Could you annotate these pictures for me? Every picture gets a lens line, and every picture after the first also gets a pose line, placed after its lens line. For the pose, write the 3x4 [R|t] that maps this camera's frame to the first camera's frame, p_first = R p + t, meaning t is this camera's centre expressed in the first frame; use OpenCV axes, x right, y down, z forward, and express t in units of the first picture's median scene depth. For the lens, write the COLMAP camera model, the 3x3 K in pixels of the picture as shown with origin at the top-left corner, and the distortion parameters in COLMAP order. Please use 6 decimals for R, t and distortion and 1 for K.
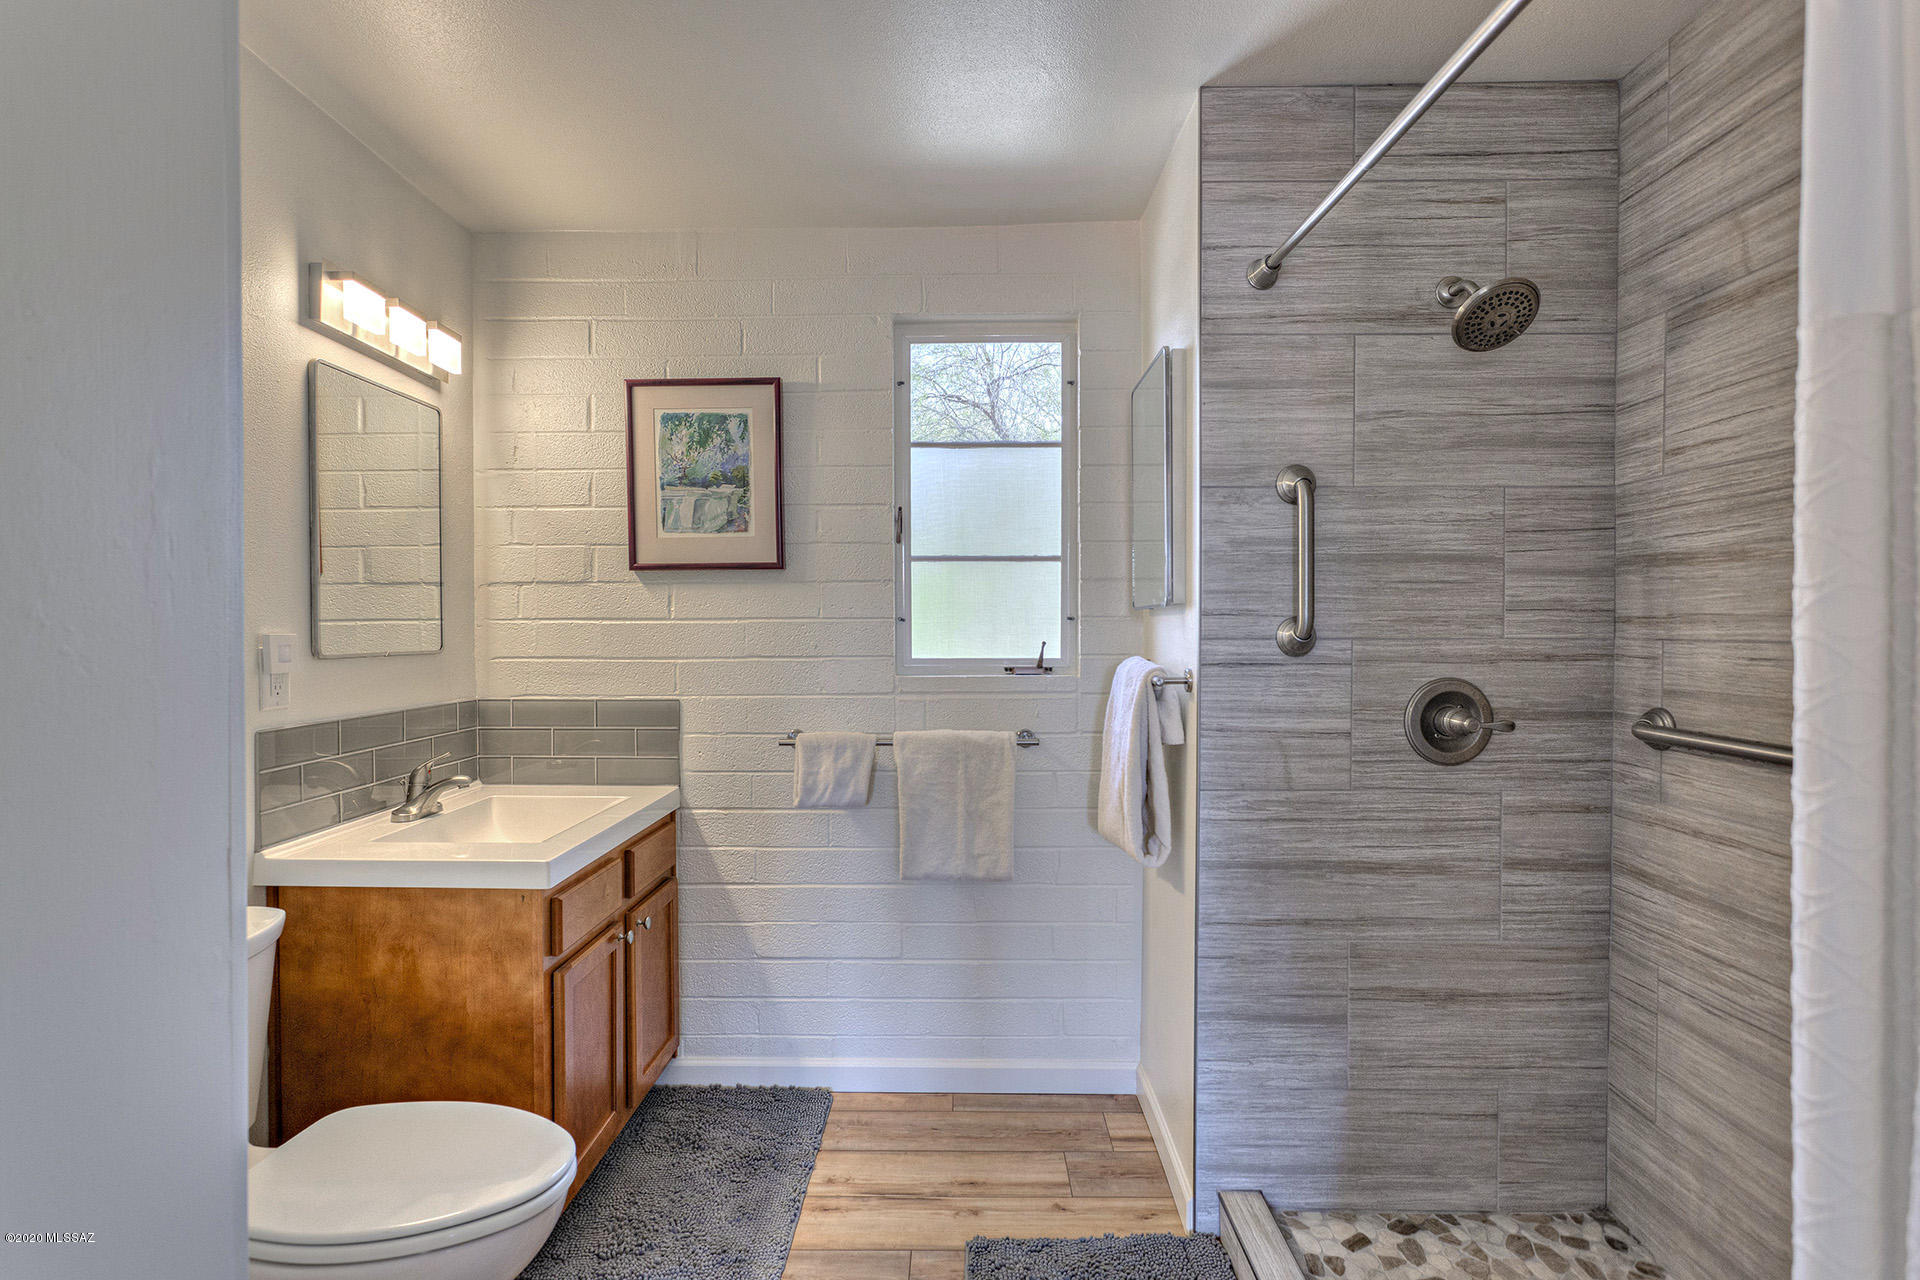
lens RADIAL K [[970.4, 0, 952.9], [0, 970.4, 631.6], [0, 0, 1]] dist [-0.011250, 0.001206]
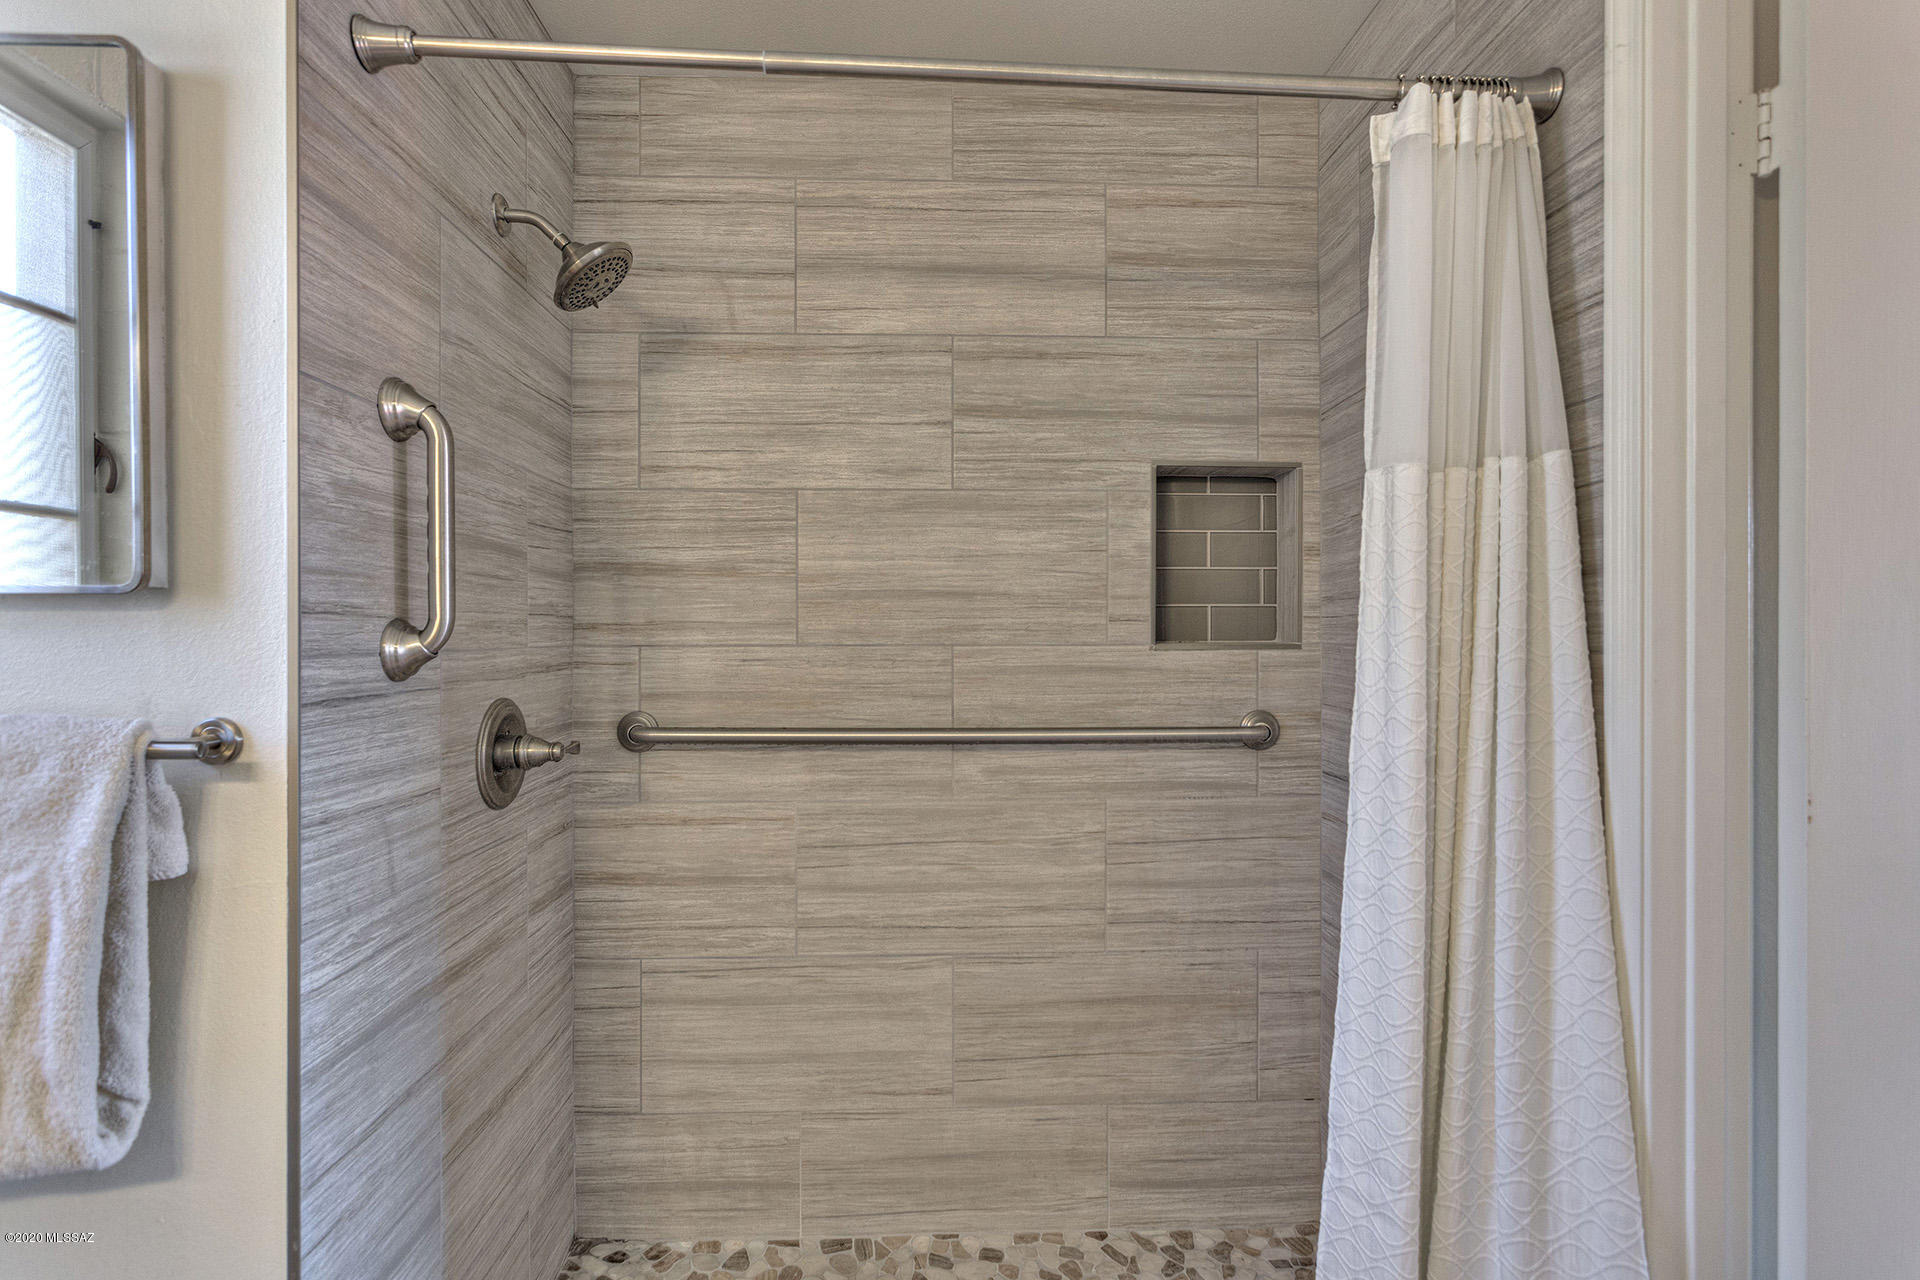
lens RADIAL K [[970.4, 0, 910.2], [0, 970.4, 631.6], [0, 0, 1]] dist [-0.011250, 0.001206]
pose [[-0.079548, 0.001498, 0.996830, -0.320230], [0.009177, 0.999958, -0.000771, -0.003261], [-0.996789, 0.009086, -0.079558, 0.760998]]
